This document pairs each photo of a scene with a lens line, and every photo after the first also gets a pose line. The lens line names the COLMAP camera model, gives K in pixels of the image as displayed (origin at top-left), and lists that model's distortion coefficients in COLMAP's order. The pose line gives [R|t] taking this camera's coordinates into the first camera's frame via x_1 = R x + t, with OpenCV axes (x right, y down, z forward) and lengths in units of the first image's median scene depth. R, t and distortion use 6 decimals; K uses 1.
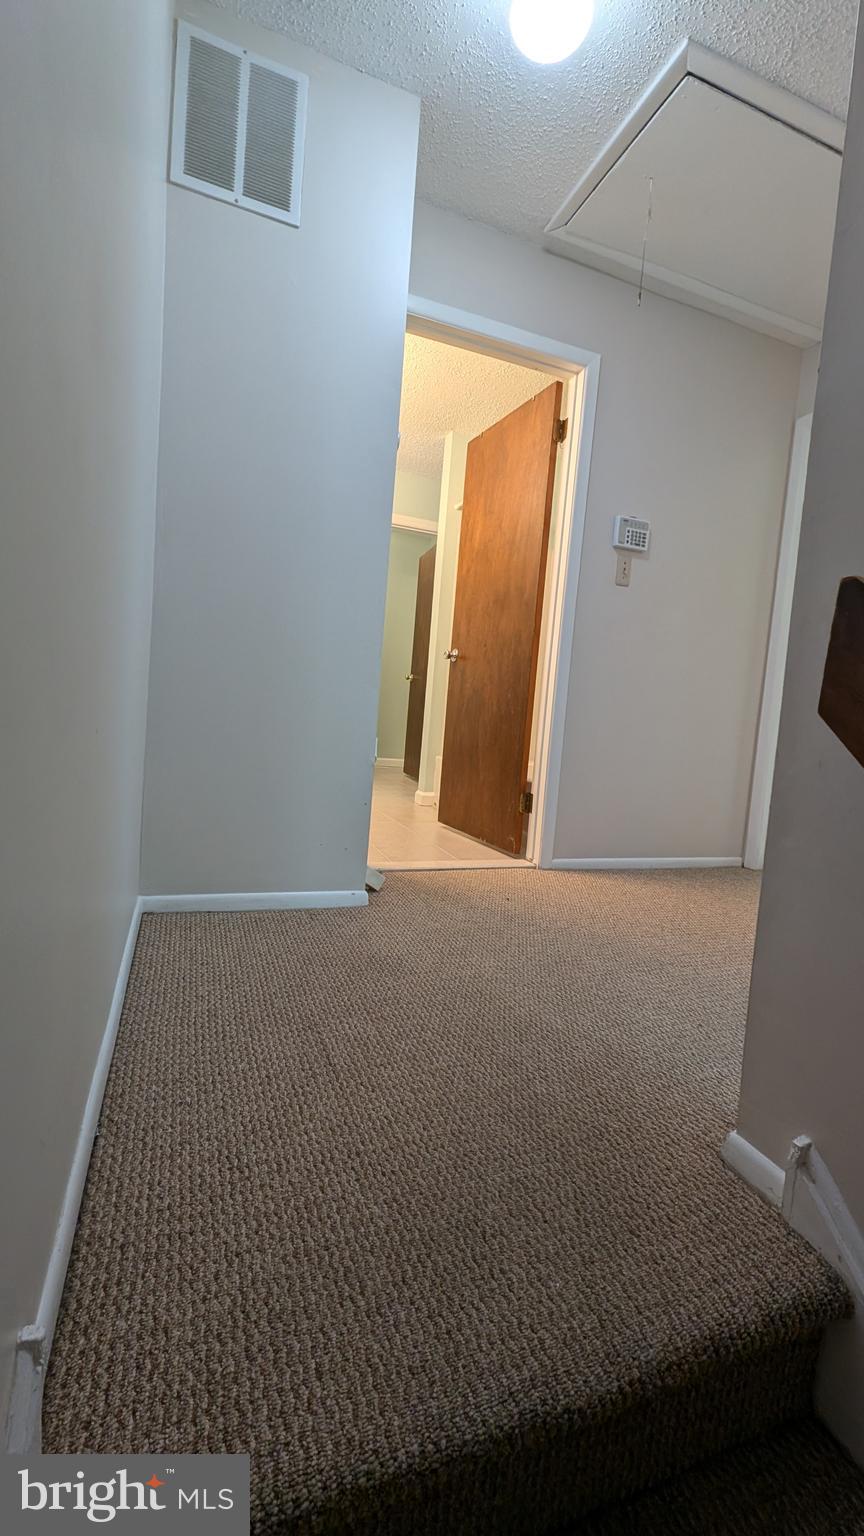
lens RADIAL K [[633.0, 0, 432.0], [0, 633.0, 768.0], [0, 0, 1]] dist [0.000037, -0.000360]
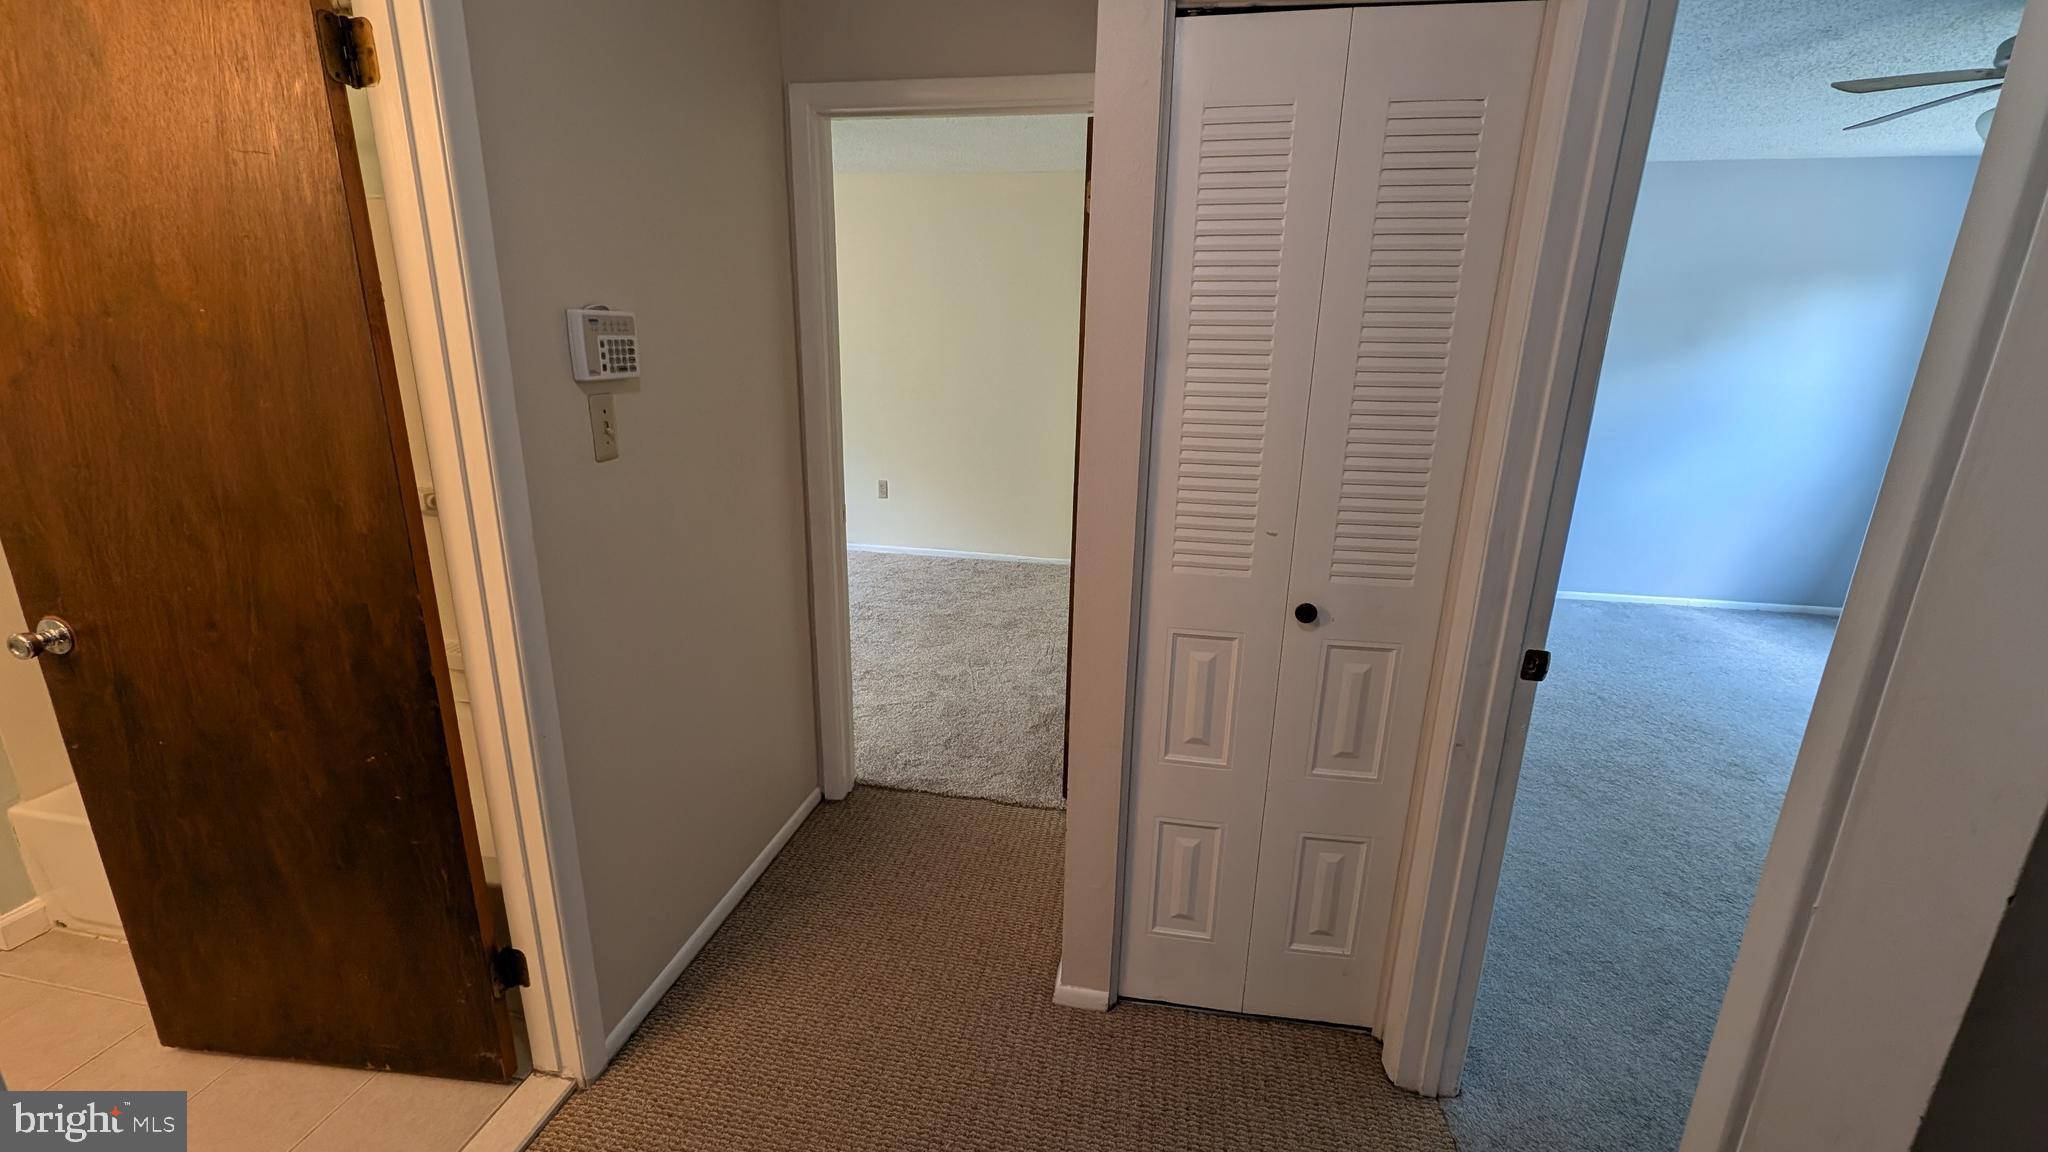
lens RADIAL K [[844.0, 0, 1017.8], [0, 844.0, 573.3], [0, 0, 1]] dist [0.000037, -0.000360]
pose [[0.518656, -0.298371, 0.801230, -0.057180], [0.091148, 0.951086, 0.295173, -0.360804], [-0.850110, -0.080063, 0.520483, 0.424674]]
